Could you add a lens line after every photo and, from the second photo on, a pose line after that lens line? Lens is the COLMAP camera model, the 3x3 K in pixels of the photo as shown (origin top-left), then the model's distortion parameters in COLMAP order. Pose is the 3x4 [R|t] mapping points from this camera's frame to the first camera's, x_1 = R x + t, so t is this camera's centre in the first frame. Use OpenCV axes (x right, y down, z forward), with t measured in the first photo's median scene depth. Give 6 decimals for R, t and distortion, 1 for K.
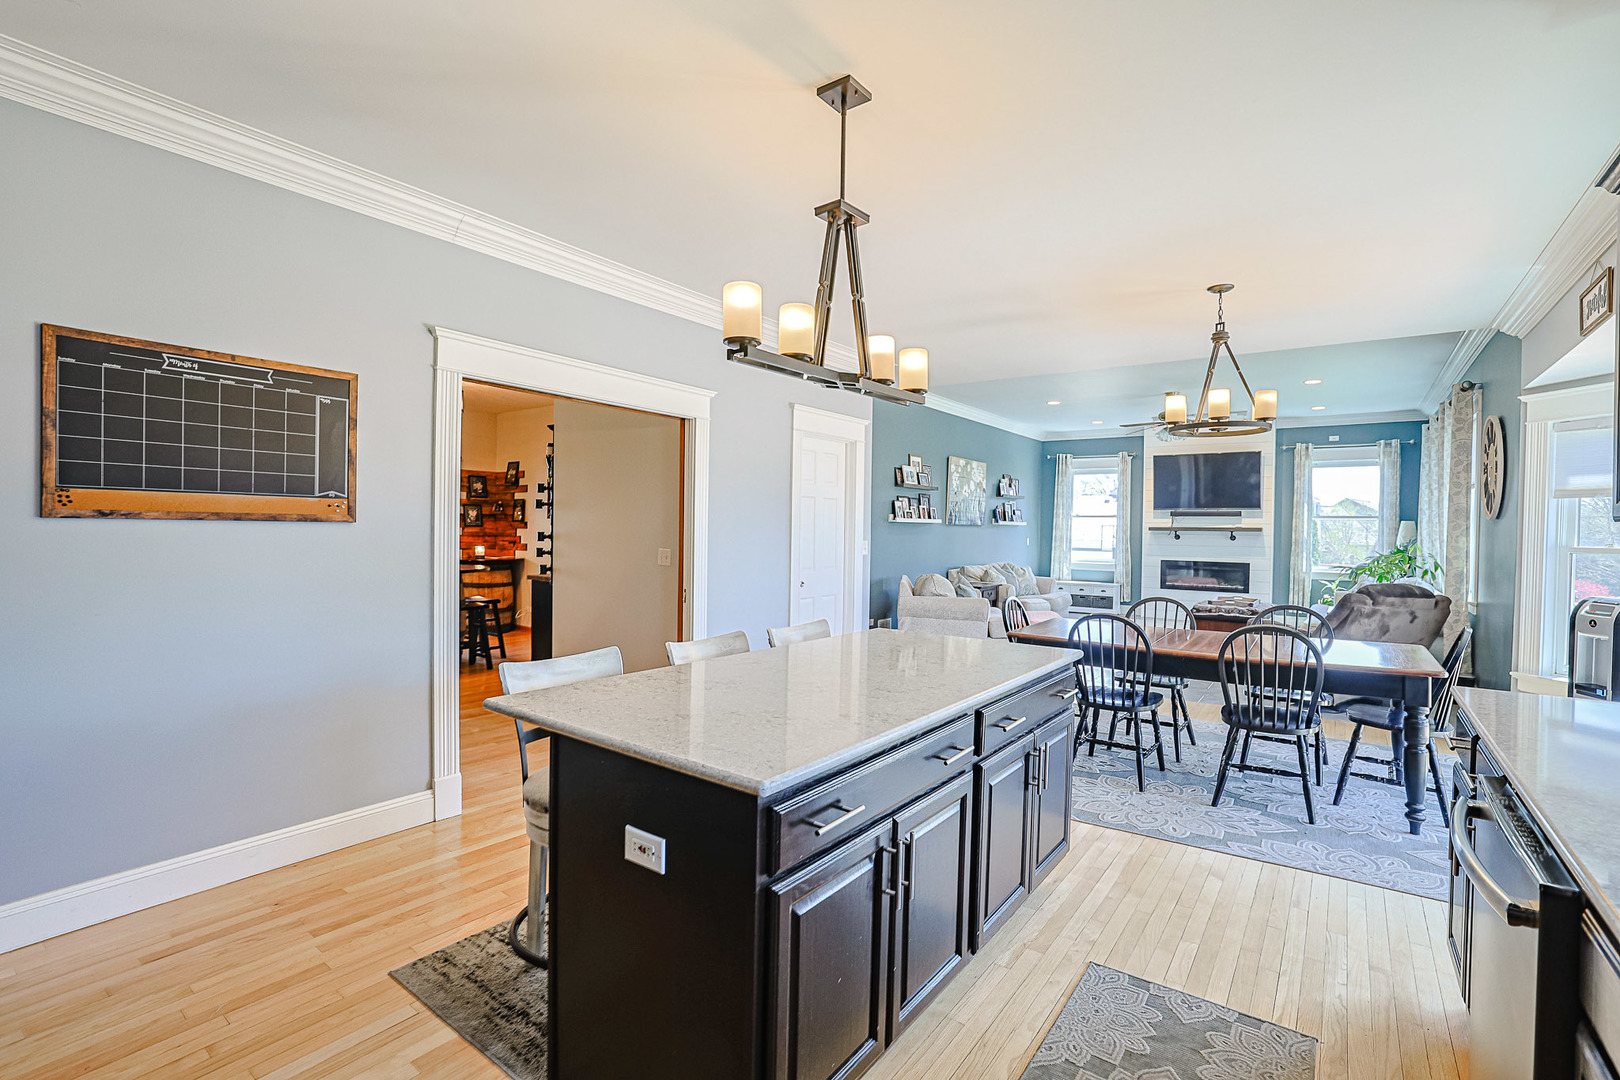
lens RADIAL K [[747.8, 0, 838.5], [0, 747.8, 534.9], [0, 0, 1]] dist [-0.031633, 0.005290]
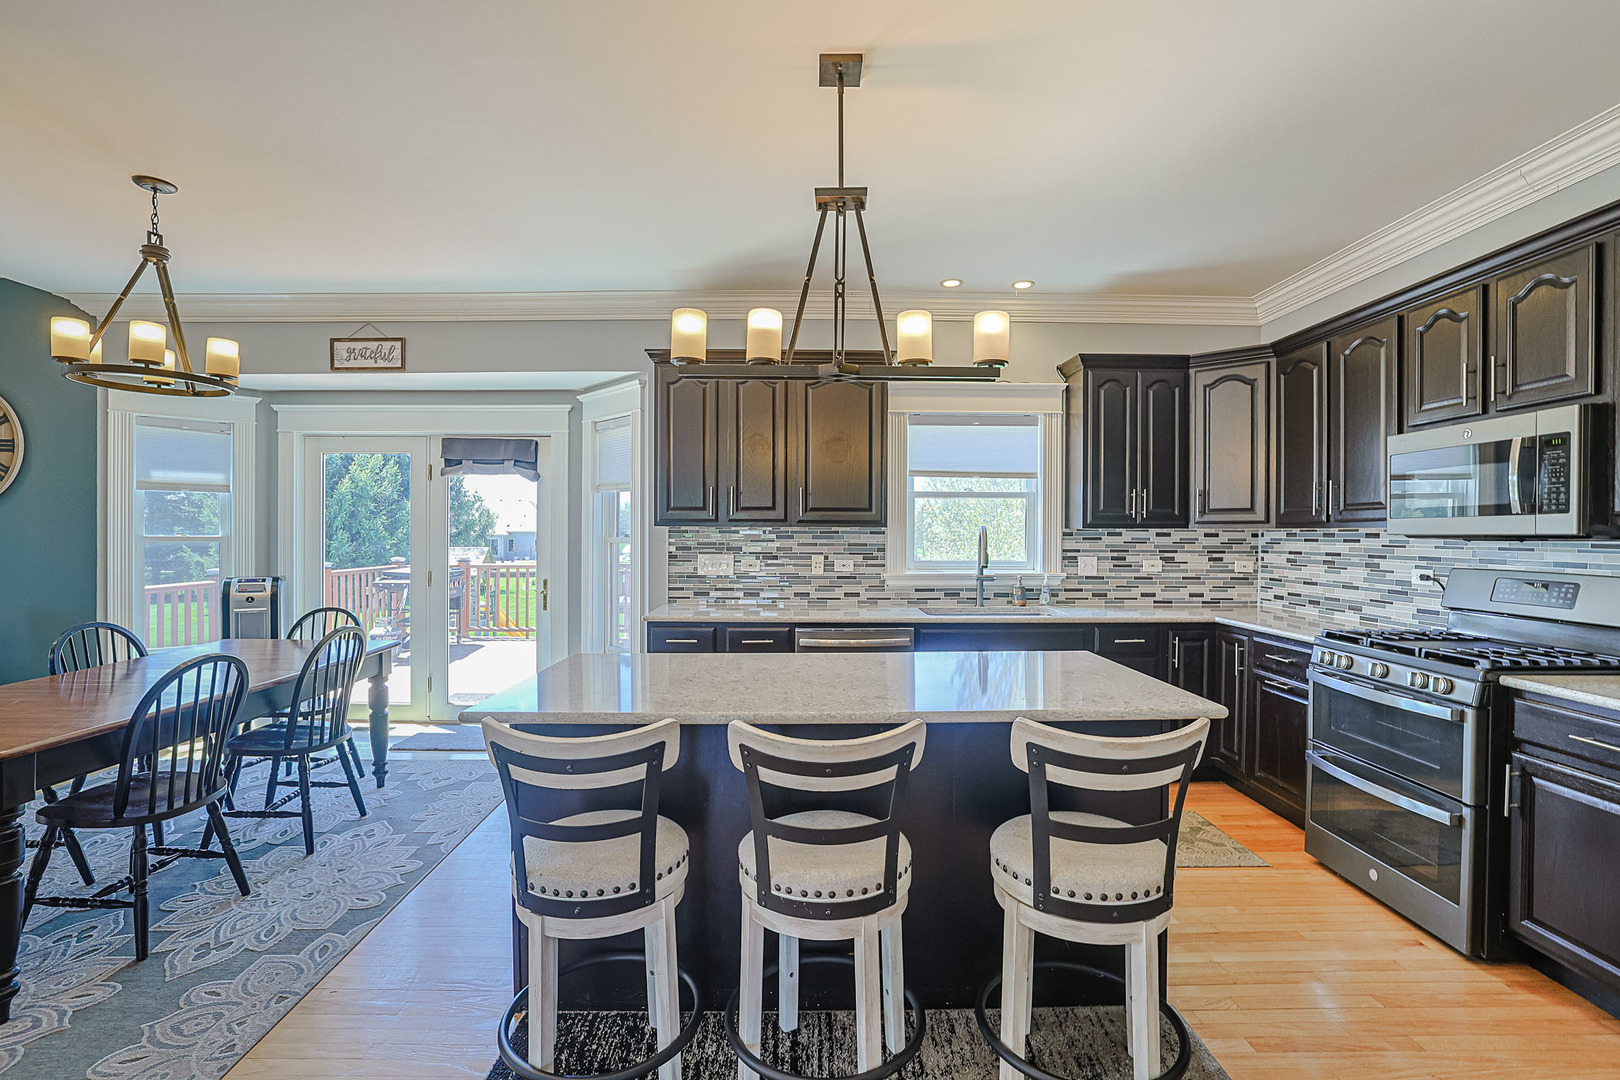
lens RADIAL K [[747.8, 0, 805.6], [0, 747.8, 539.5], [0, 0, 1]] dist [-0.031633, 0.005290]
pose [[-0.586248, -0.024200, 0.809770, -0.616842], [-0.006435, 0.999661, 0.025216, -0.018302], [-0.810106, 0.009572, -0.586205, 1.309181]]
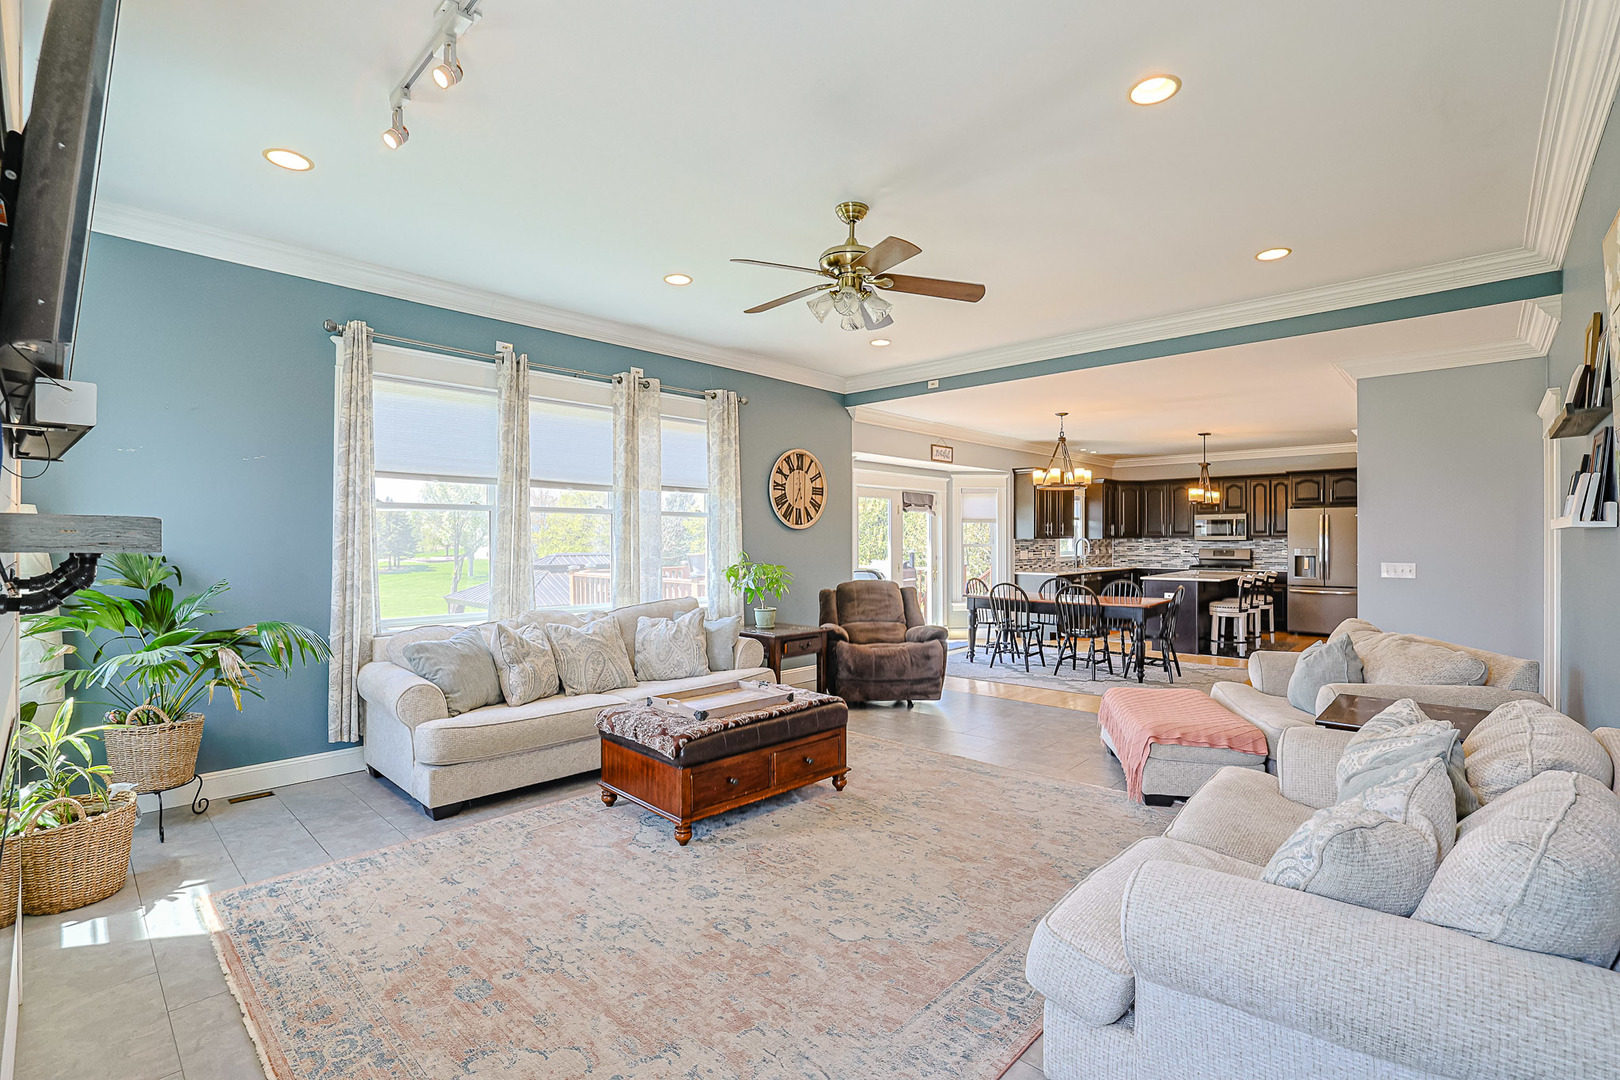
lens RADIAL K [[747.8, 0, 814.8], [0, 747.8, 541.7], [0, 0, 1]] dist [-0.031633, 0.005290]
pose [[-0.992826, -0.011756, 0.118993, 1.333214], [-0.010459, 0.999879, 0.011517, -0.021801], [-0.119114, 0.010189, -0.992828, 4.331012]]
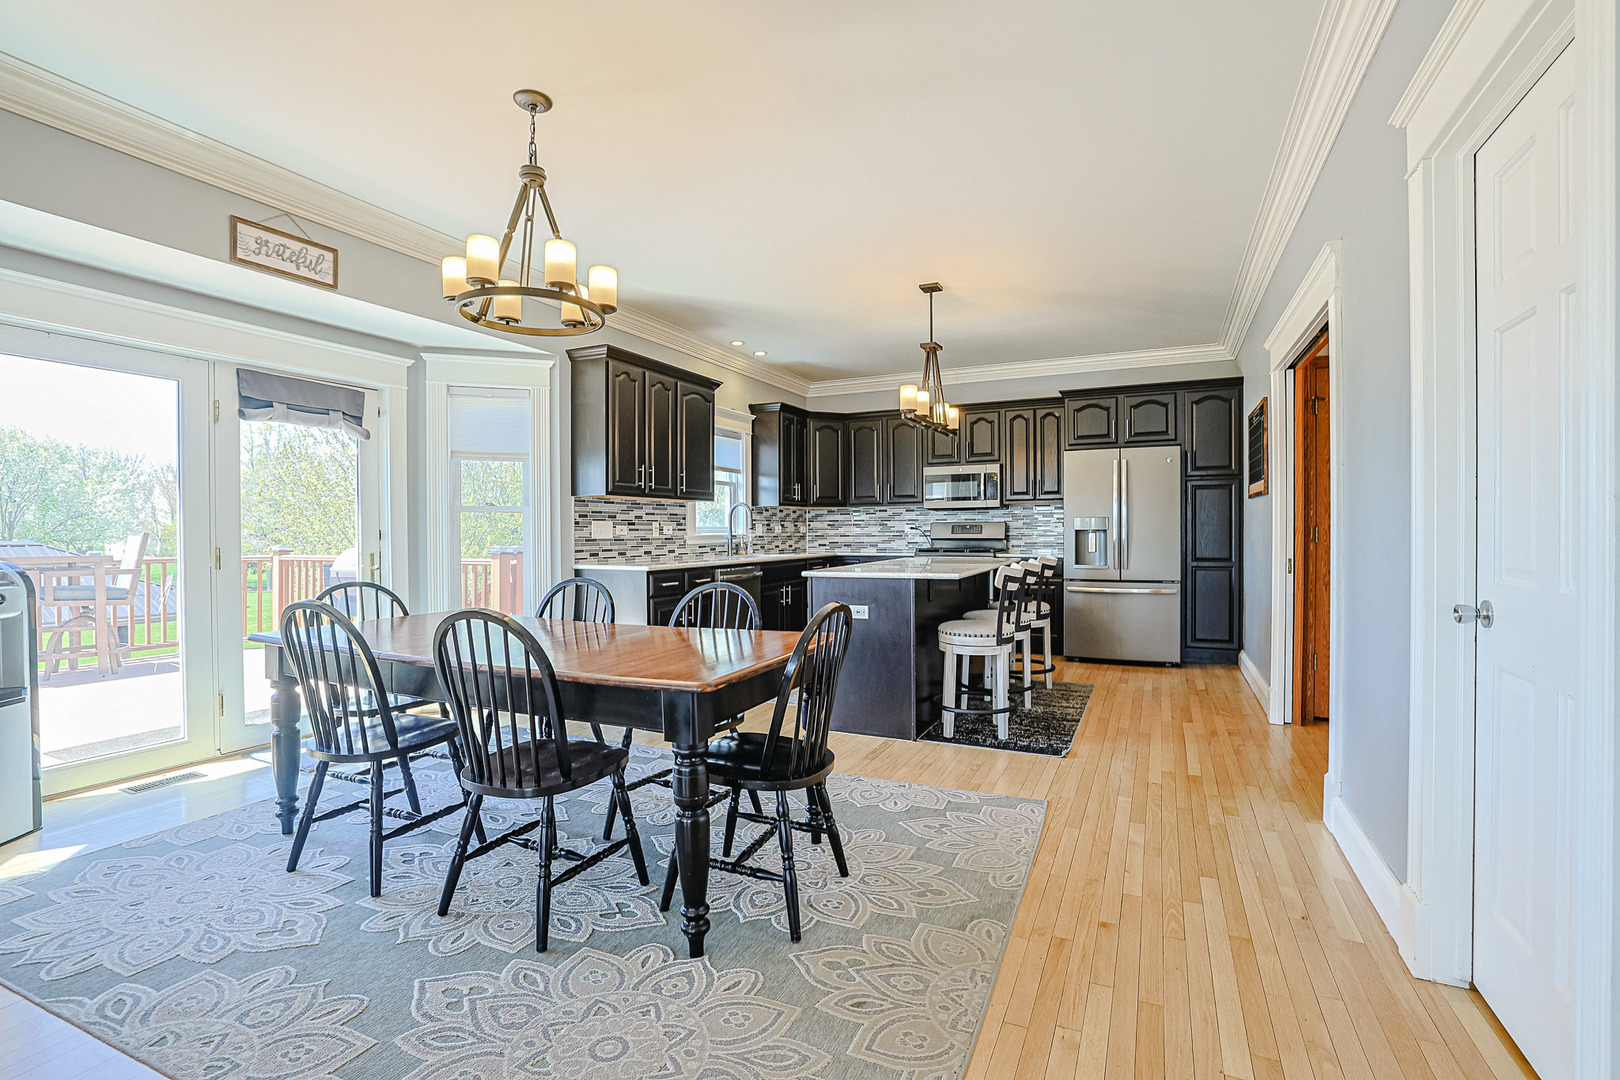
lens RADIAL K [[747.8, 0, 817.1], [0, 747.8, 542.8], [0, 0, 1]] dist [-0.031633, 0.005290]
pose [[-0.982748, -0.005091, -0.184881, 0.566980], [-0.008775, 0.999779, 0.019113, 0.066557], [0.184743, 0.020405, -0.982575, 2.453146]]
